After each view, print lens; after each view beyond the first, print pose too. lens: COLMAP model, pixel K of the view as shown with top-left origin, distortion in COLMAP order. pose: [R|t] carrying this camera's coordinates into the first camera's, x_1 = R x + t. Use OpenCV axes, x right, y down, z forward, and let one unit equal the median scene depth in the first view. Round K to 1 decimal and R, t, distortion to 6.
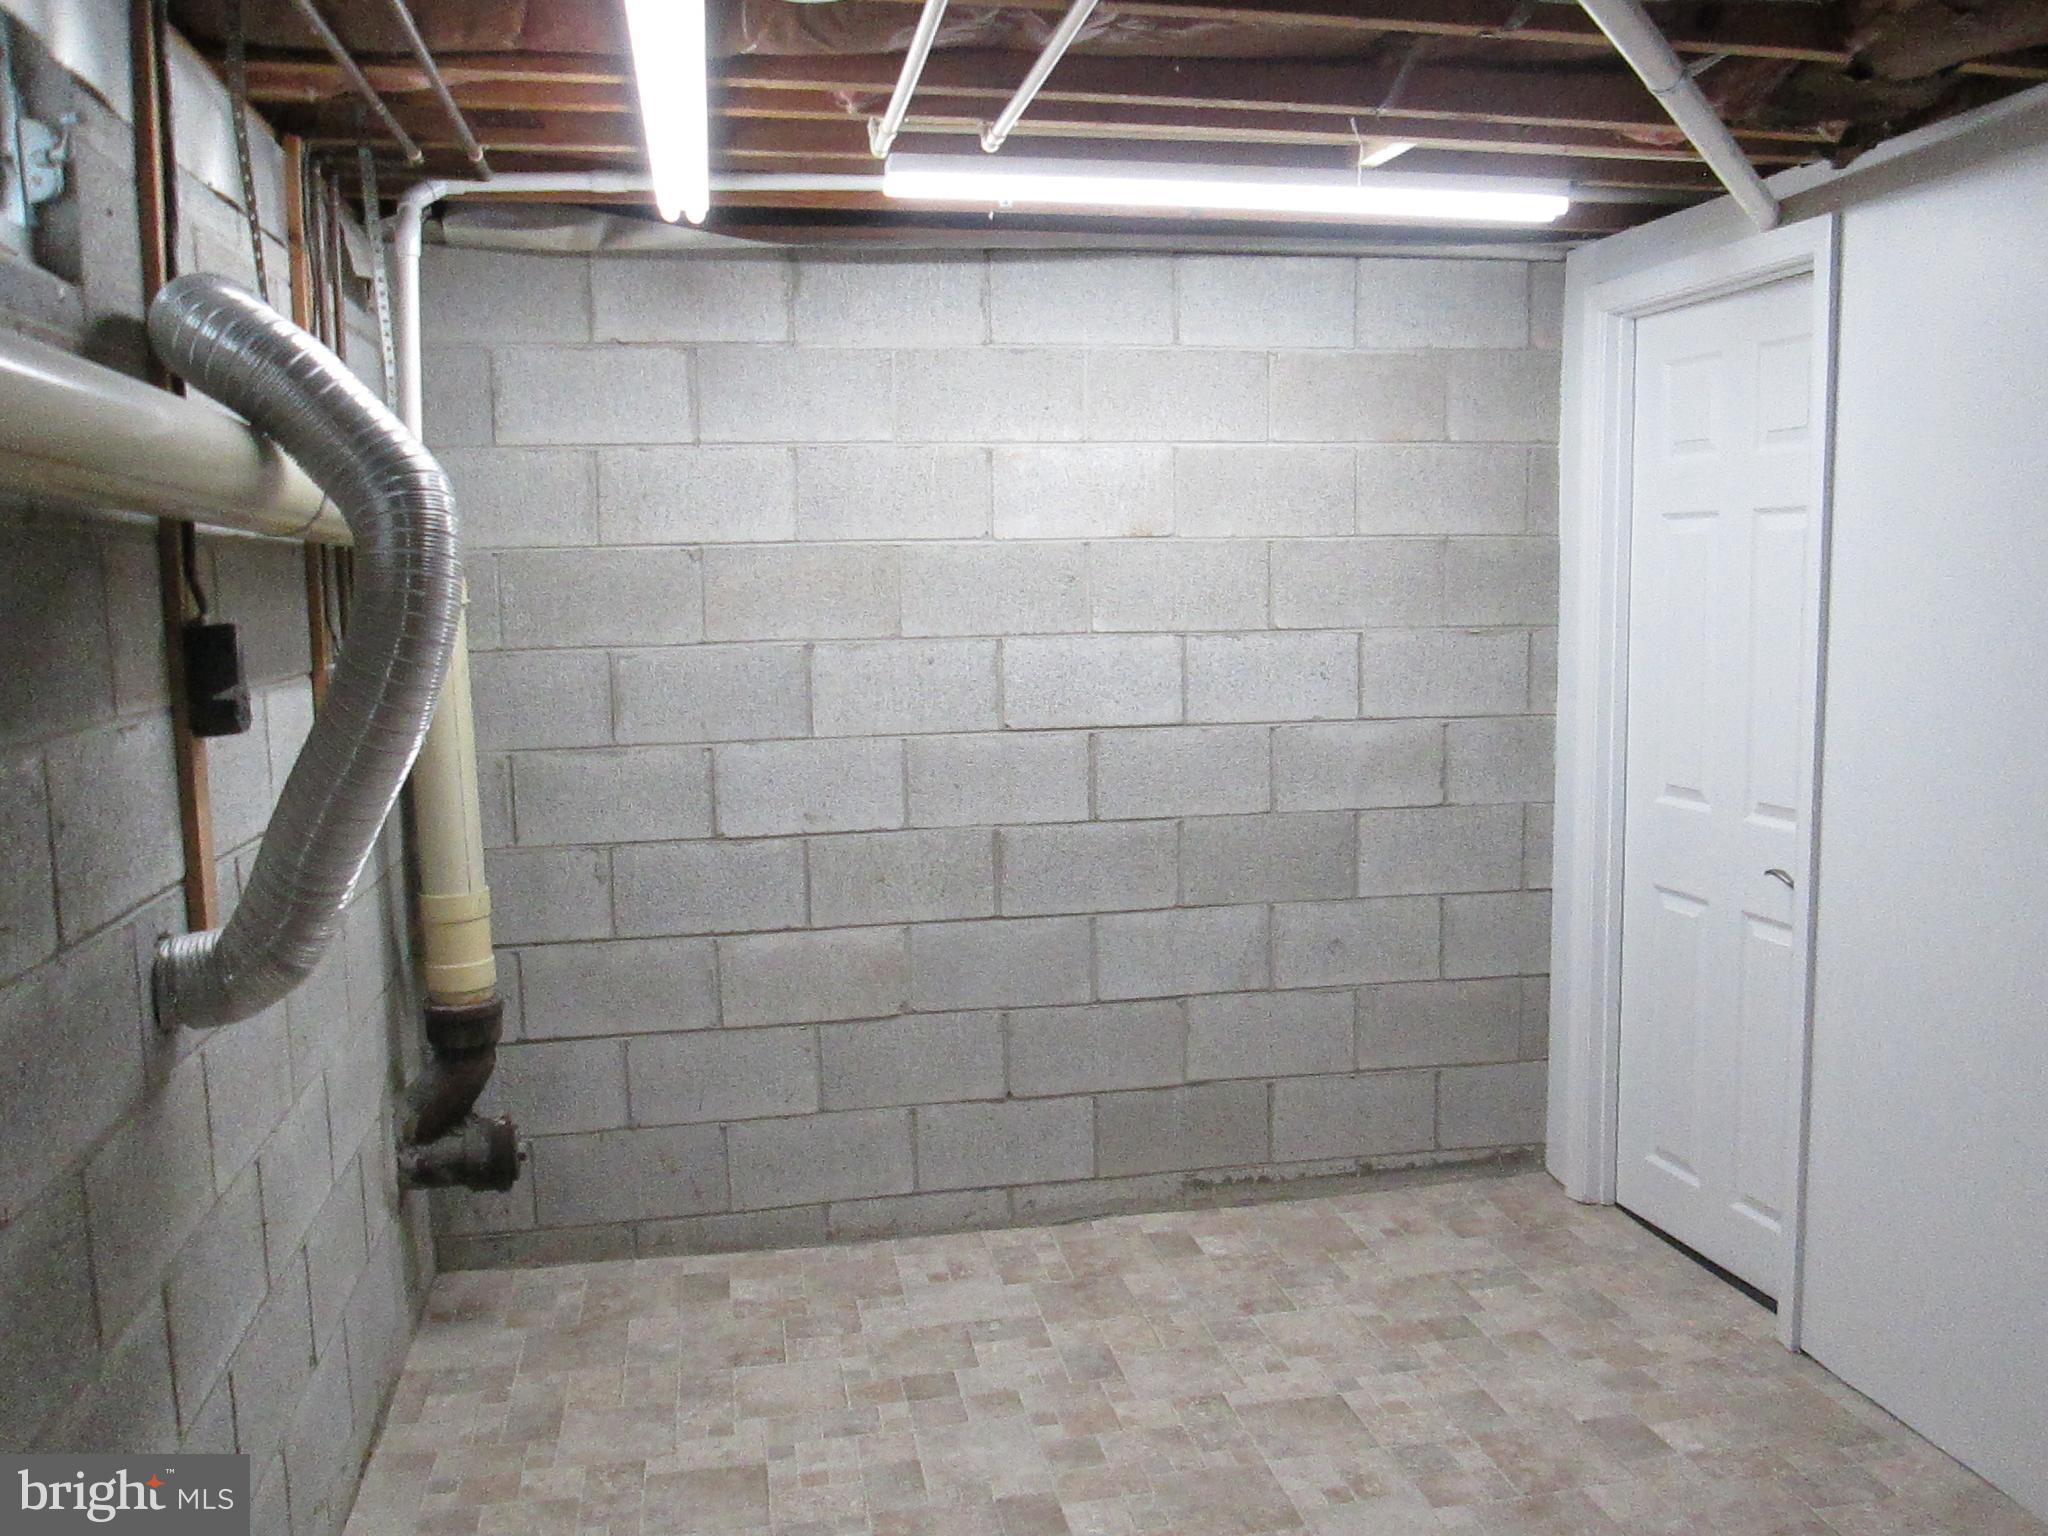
lens RADIAL K [[1692.5, 0, 1024.0], [0, 1692.5, 768.0], [0, 0, 1]] dist [-0.054596, 0.003906]
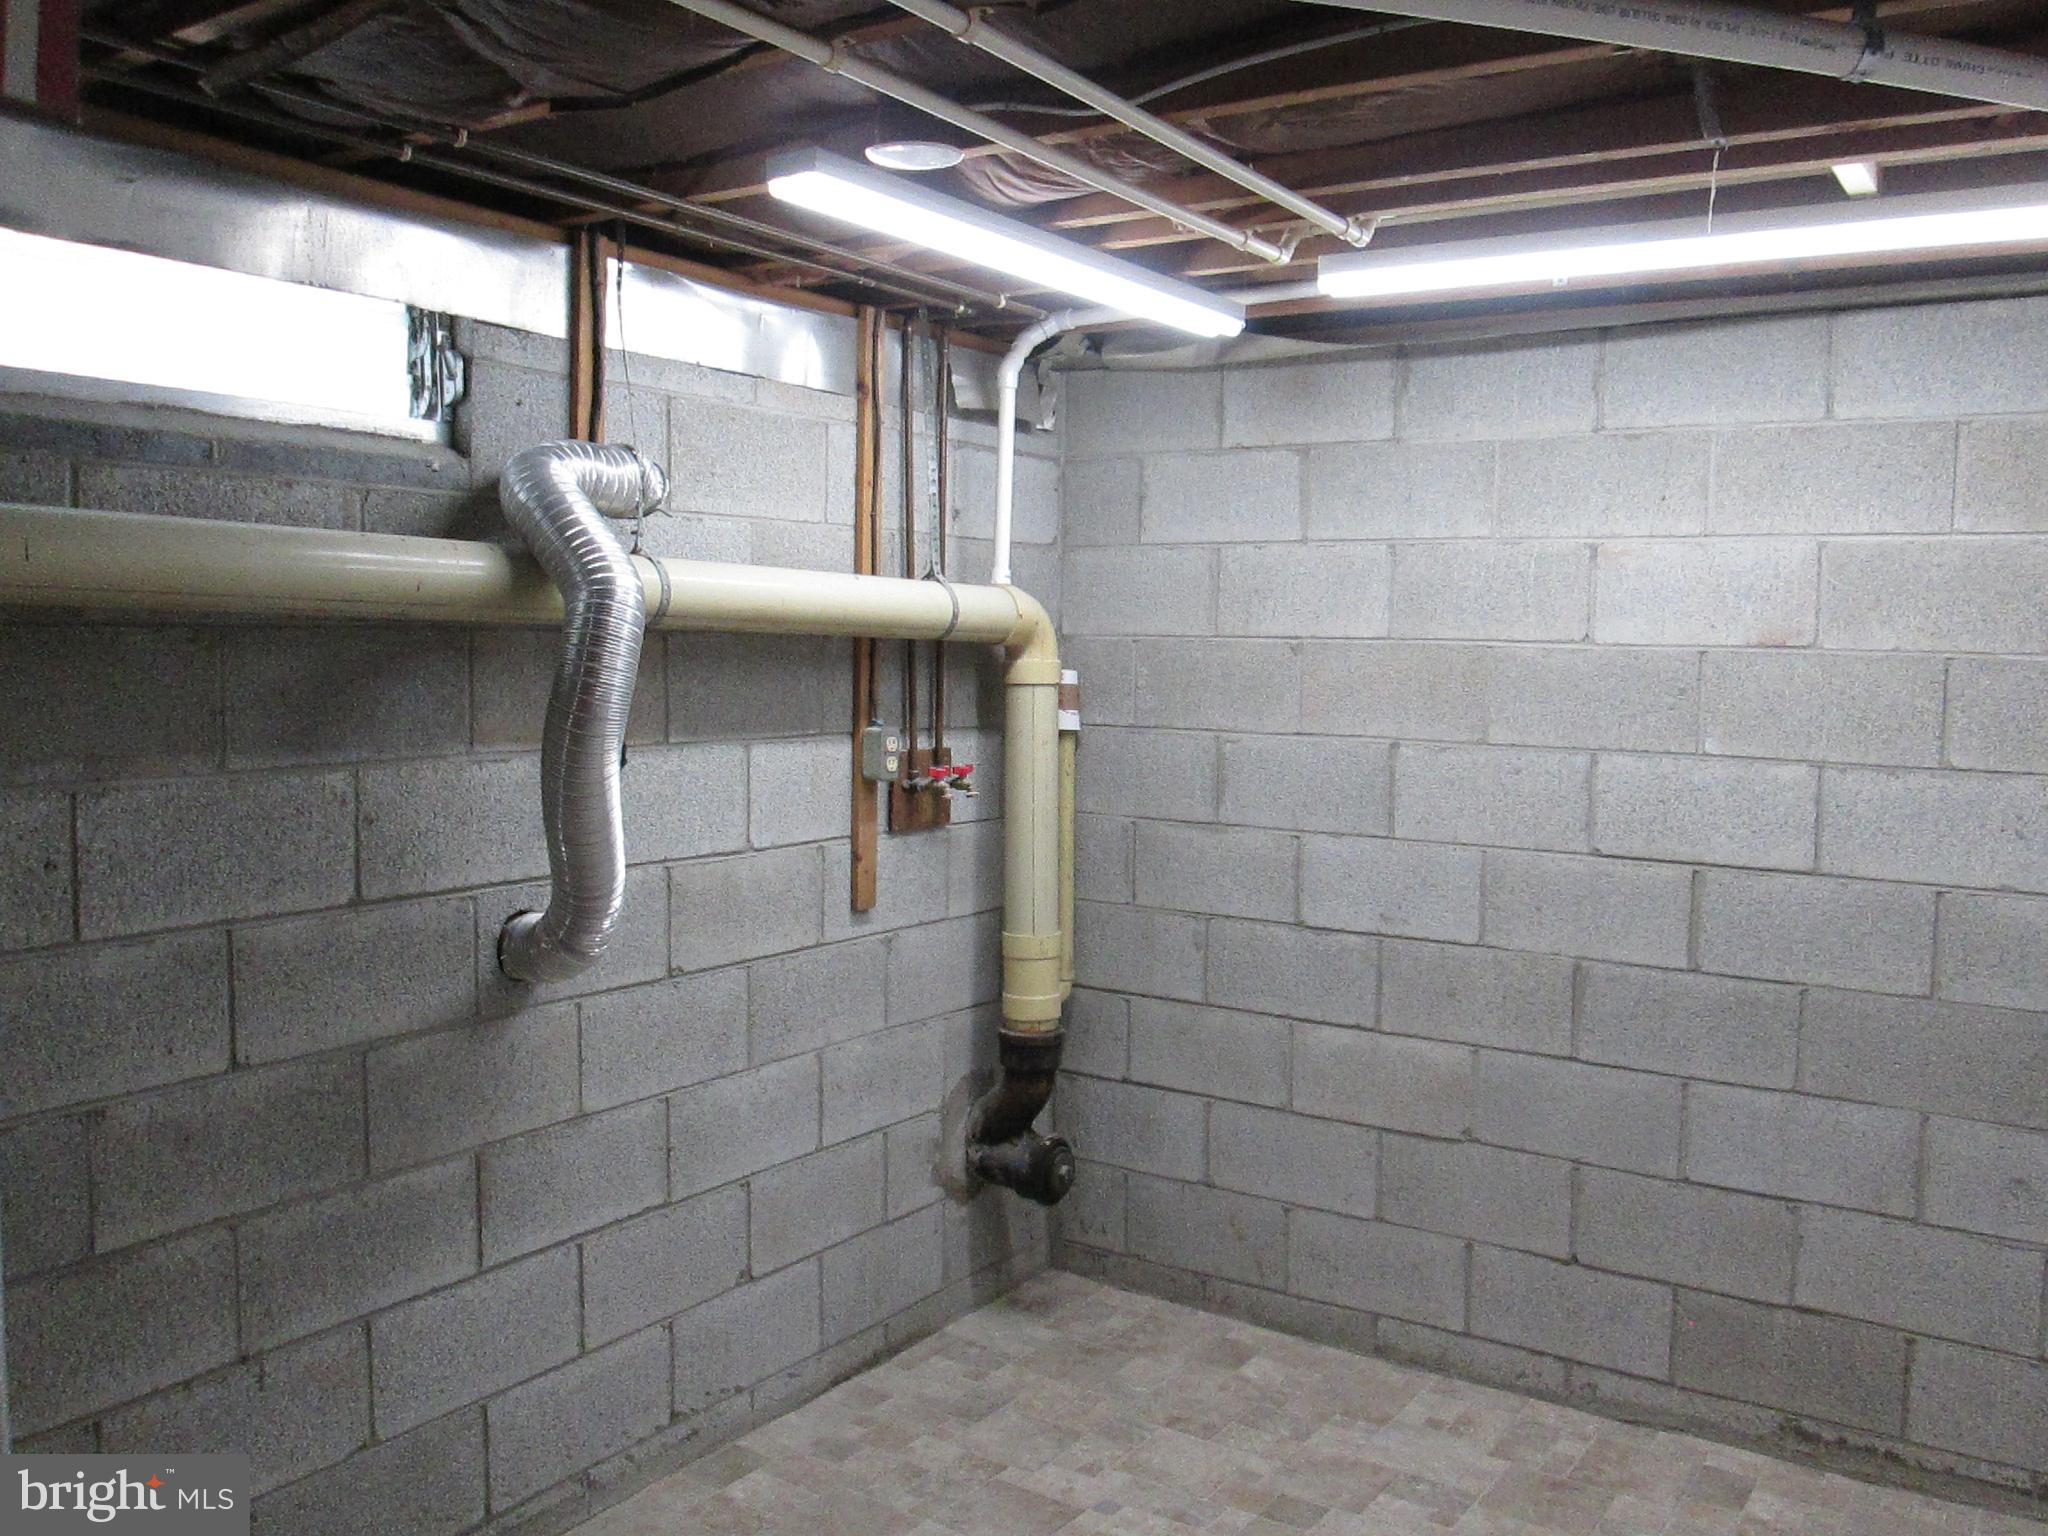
lens RADIAL K [[1692.5, 0, 1024.0], [0, 1692.5, 768.0], [0, 0, 1]] dist [-0.054596, 0.003906]
pose [[0.705436, 0.085053, -0.703652, 0.407300], [-0.114047, 0.993459, 0.005748, -0.039052], [0.699538, 0.076195, 0.710521, 0.148844]]
